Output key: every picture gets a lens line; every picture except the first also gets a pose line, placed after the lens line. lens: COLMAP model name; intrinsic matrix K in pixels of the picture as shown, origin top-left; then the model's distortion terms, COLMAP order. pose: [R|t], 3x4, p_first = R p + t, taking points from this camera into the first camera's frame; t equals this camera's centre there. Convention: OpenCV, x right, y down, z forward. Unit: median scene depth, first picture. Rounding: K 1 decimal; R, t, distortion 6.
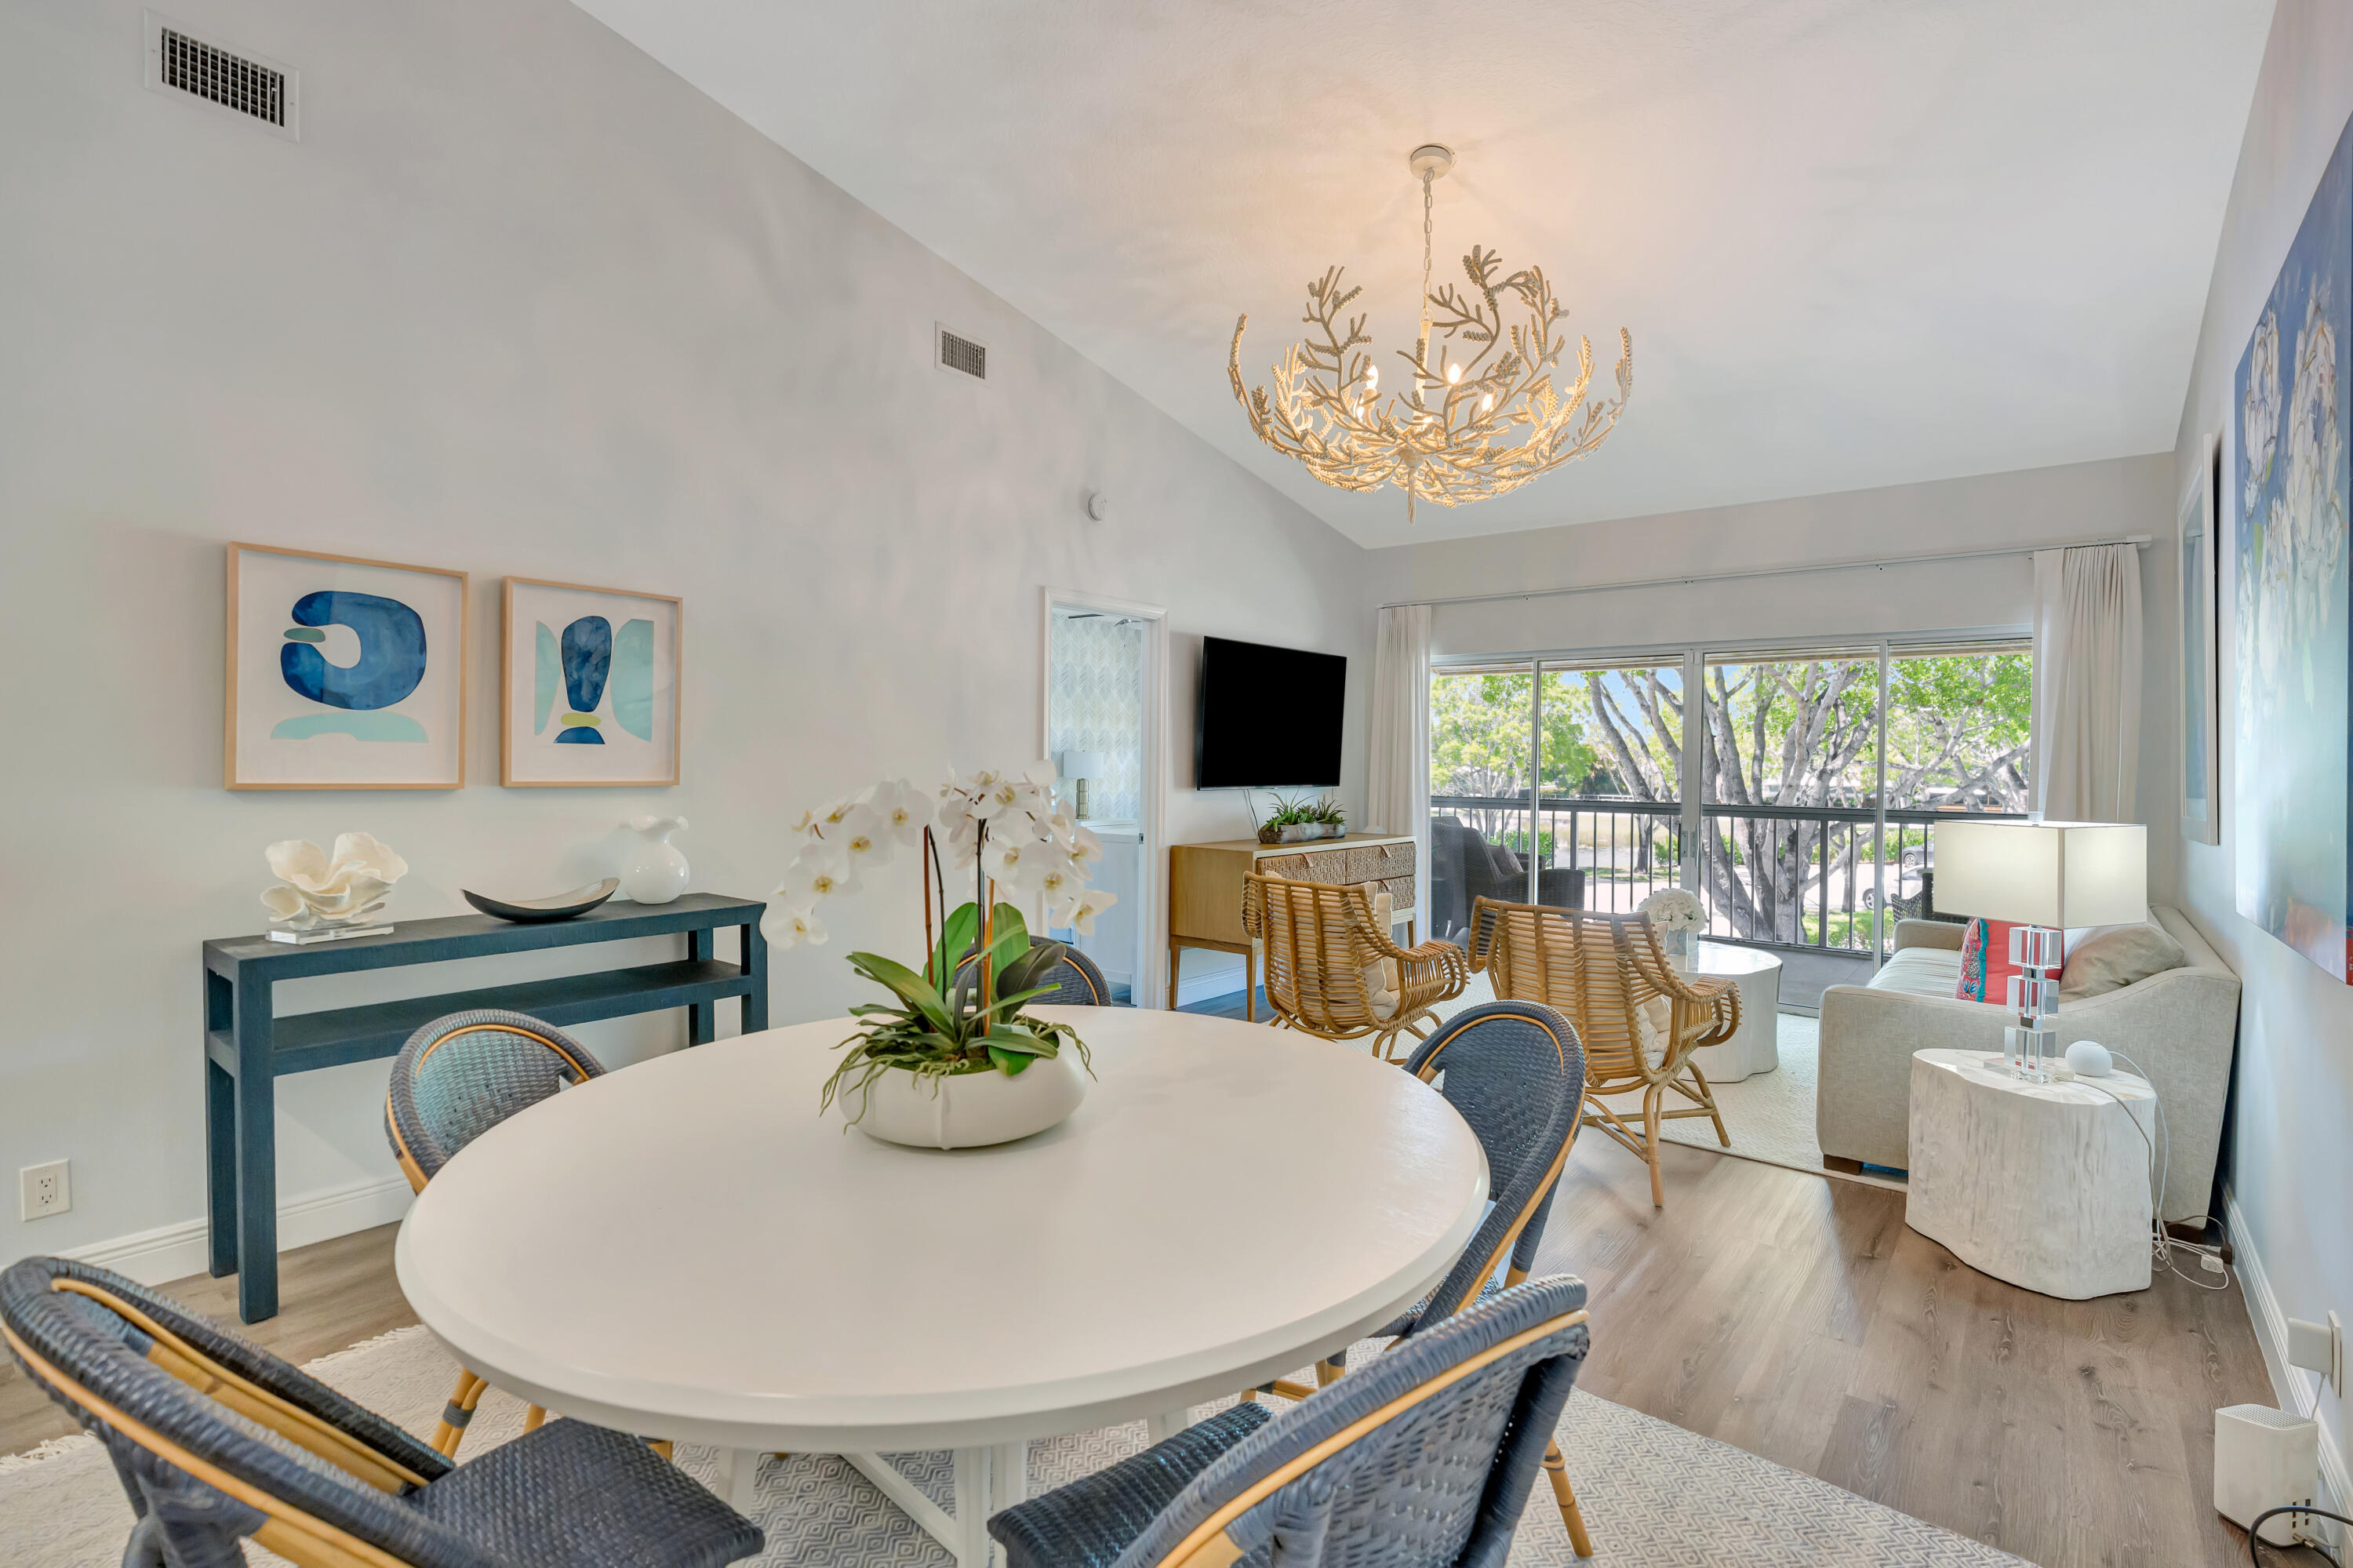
lens RADIAL K [[1072.5, 0, 1169.1], [0, 1072.5, 784.3], [0, 0, 1]] dist [-0.012706, 0.005057]
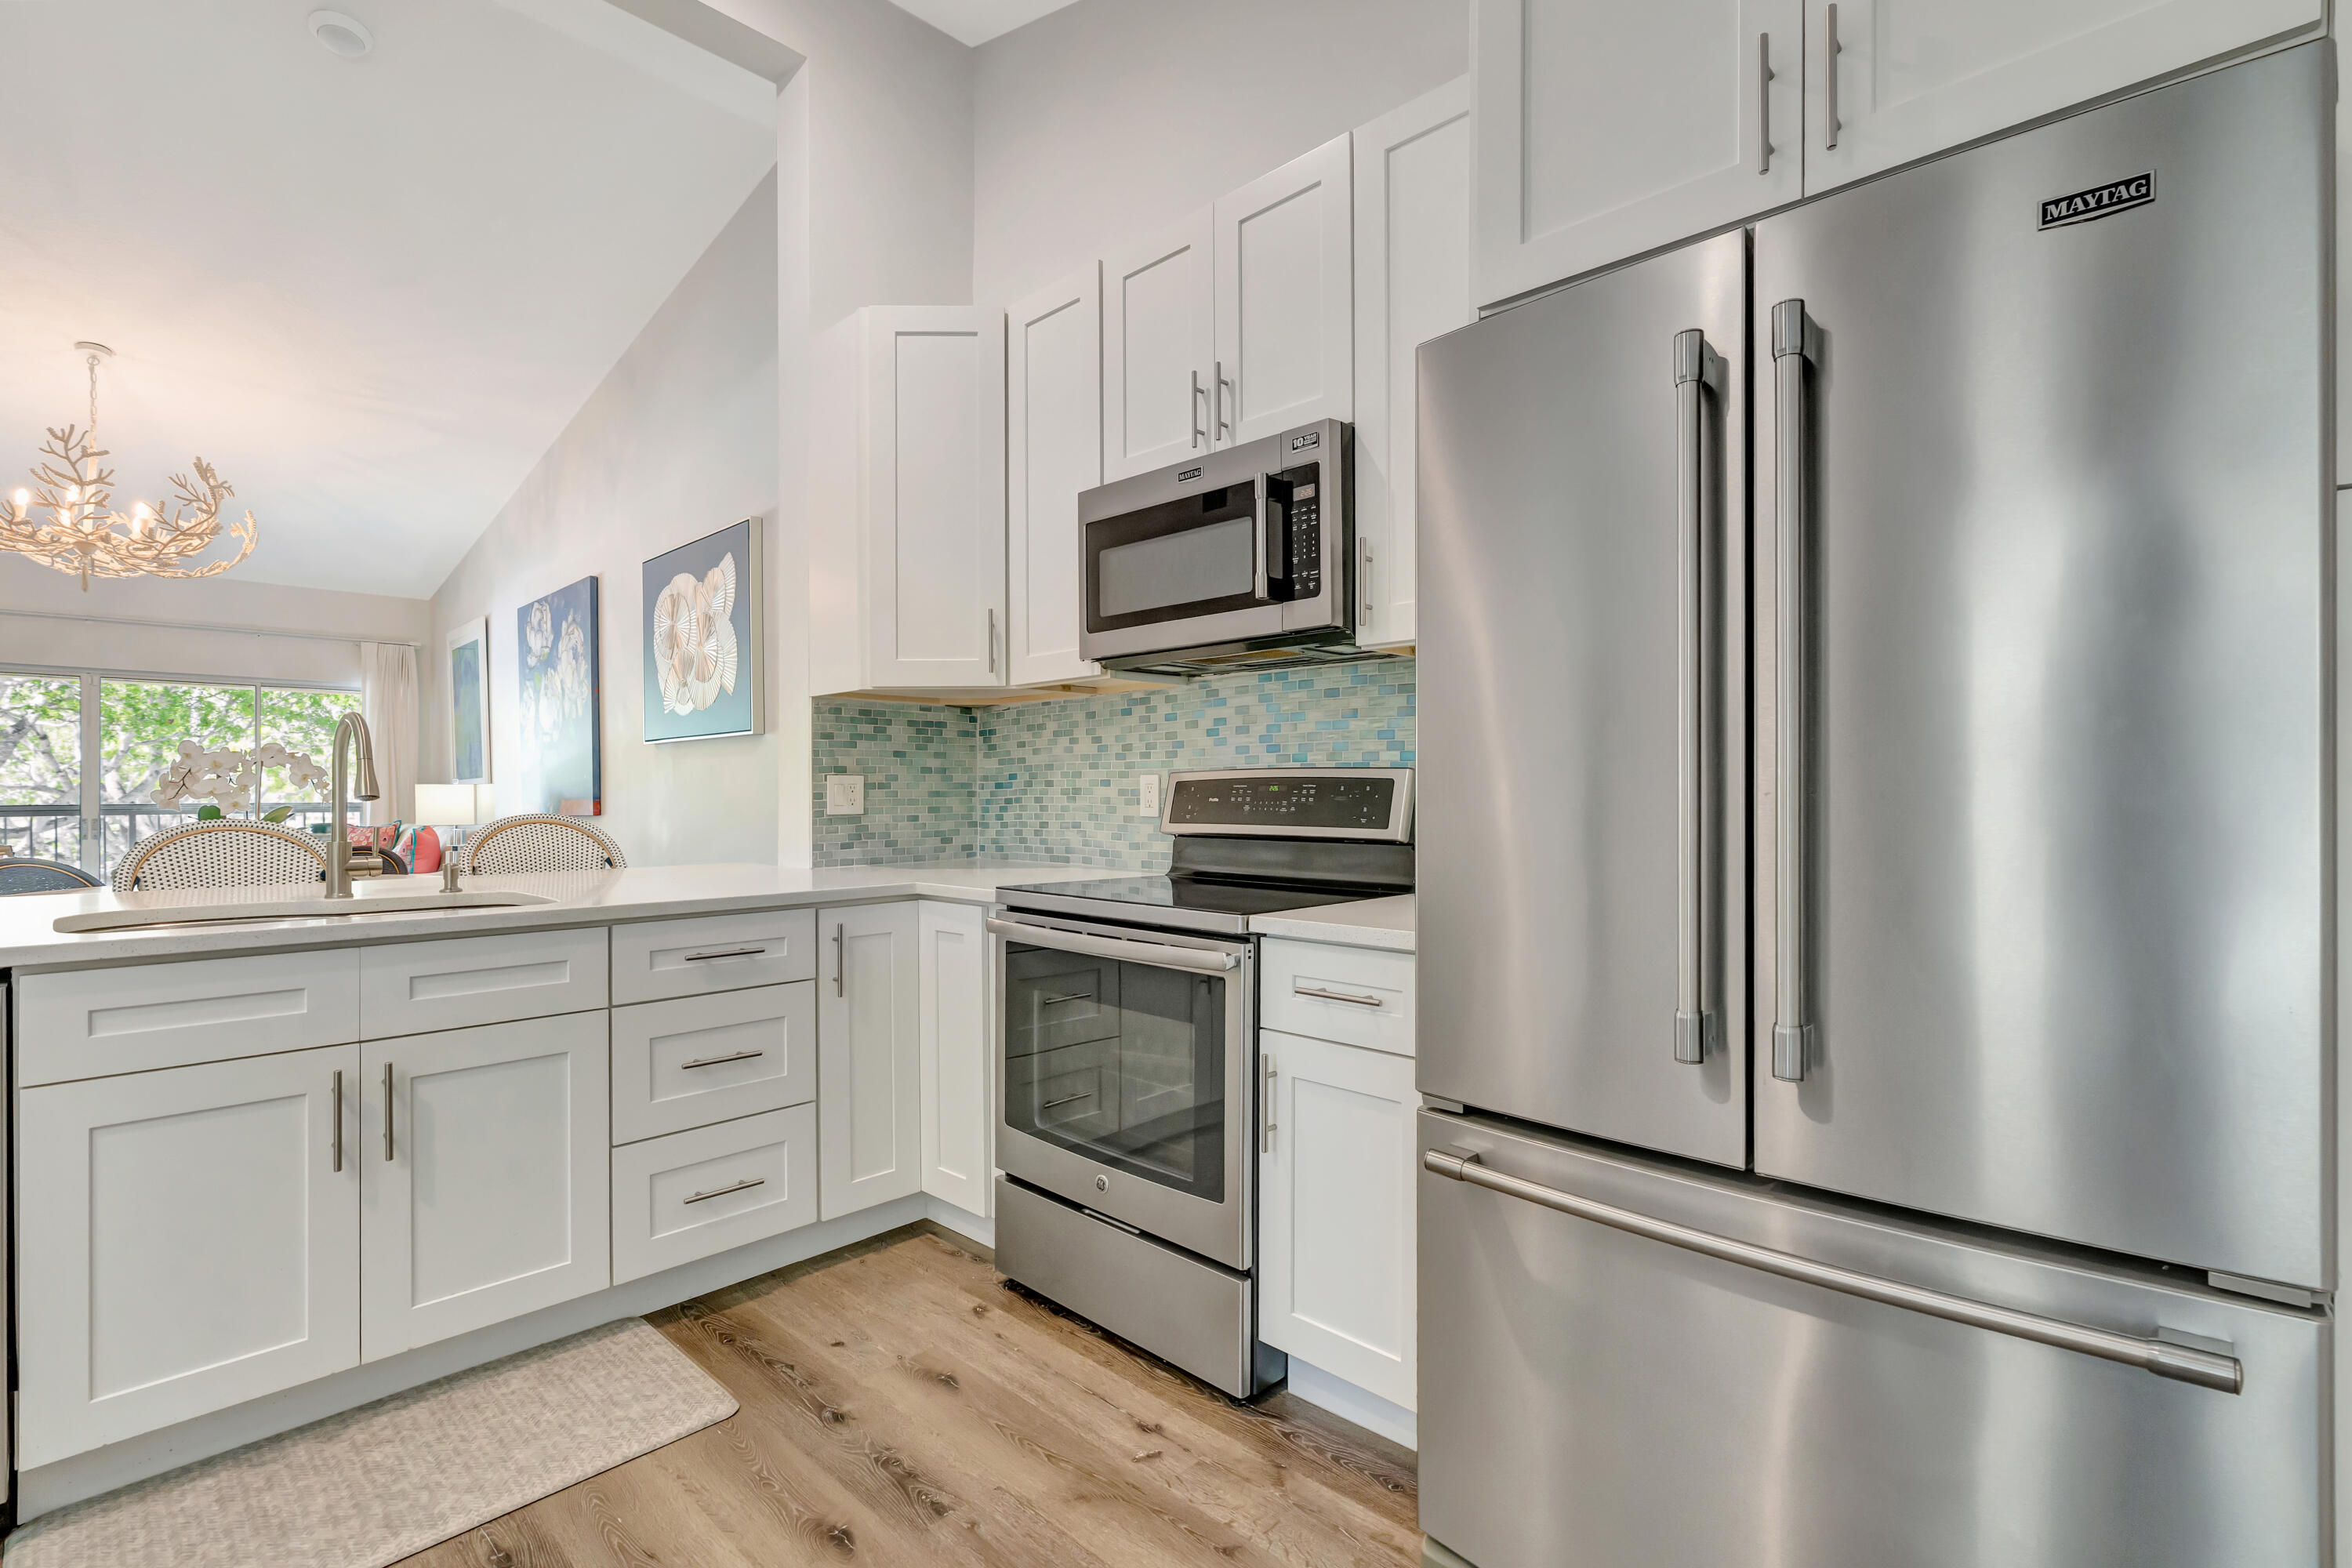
lens RADIAL K [[1072.0, 0, 1176.9], [0, 1072.0, 791.0], [0, 0, 1]] dist [-0.012706, 0.005057]
pose [[0.072761, -0.014084, 0.997250, -1.233281], [0.028290, 0.999527, 0.012053, 0.057857], [-0.996948, 0.027335, 0.073125, -0.645577]]
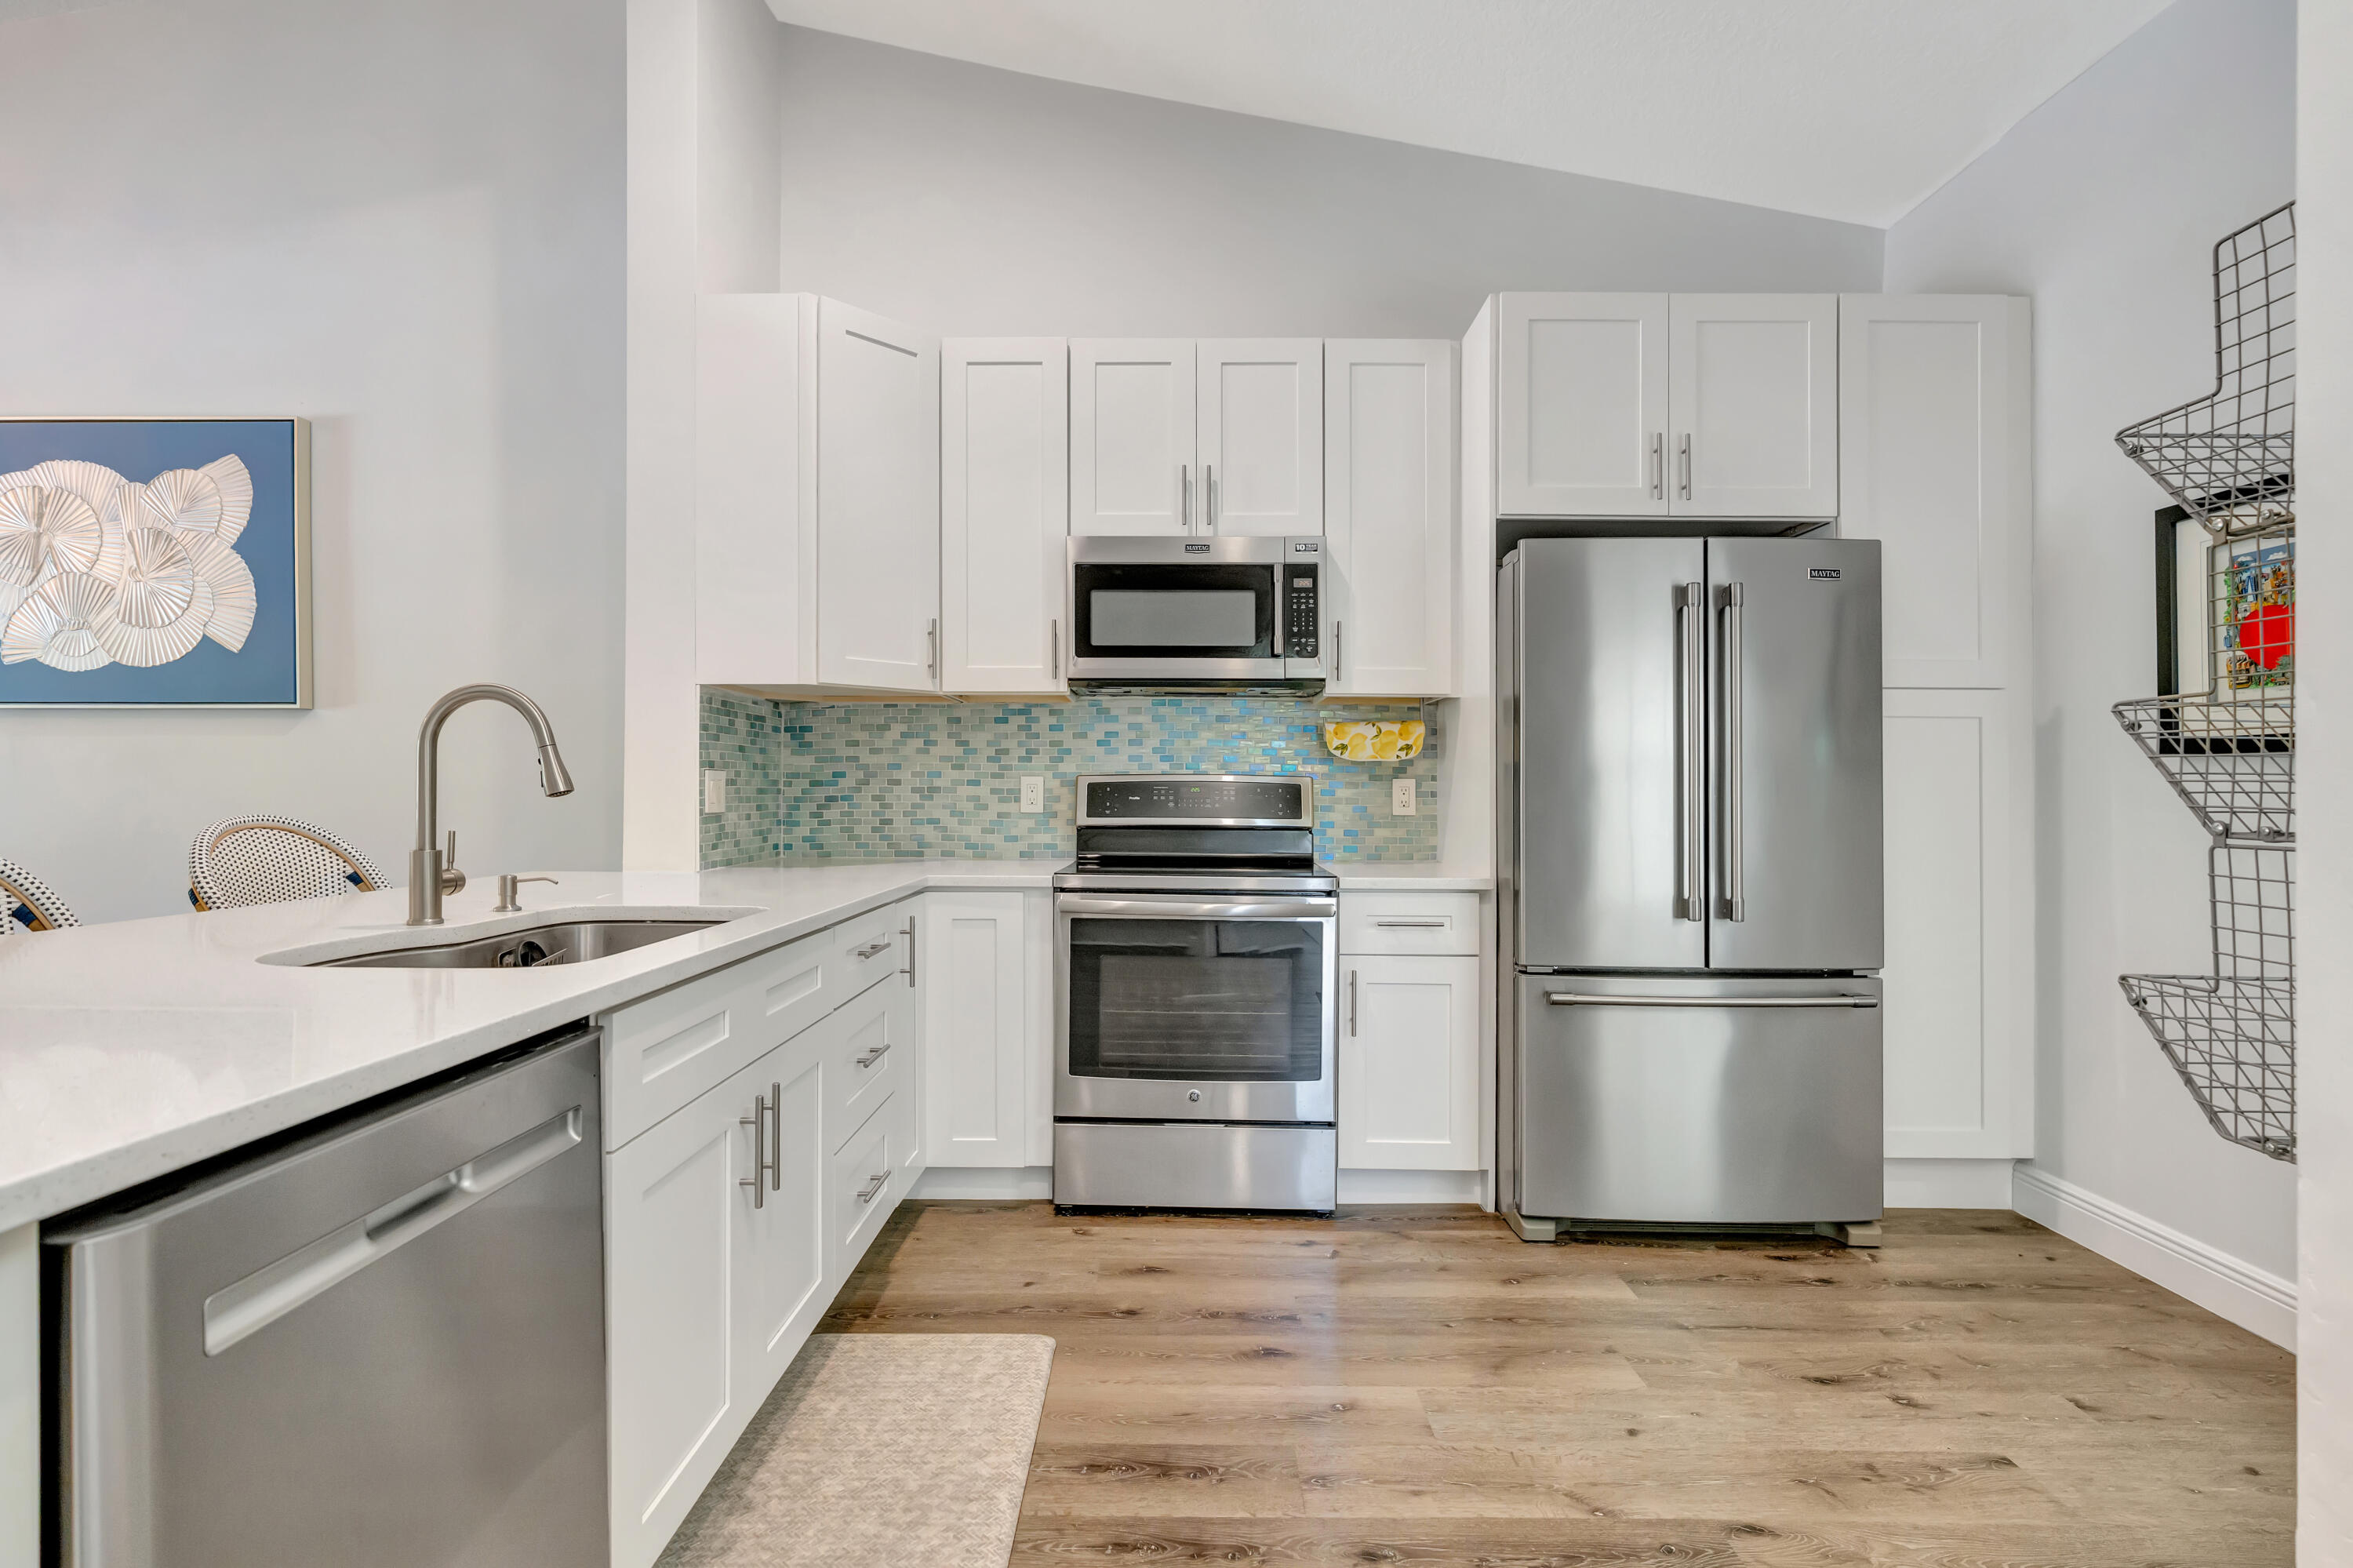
lens RADIAL K [[1072.5, 0, 1155.0], [0, 1072.5, 788.3], [0, 0, 1]] dist [-0.012706, 0.005057]
pose [[-0.630234, -0.015285, 0.776254, -1.218524], [0.003938, 0.999730, 0.022884, 0.042110], [-0.776395, 0.017479, -0.630004, 0.031524]]
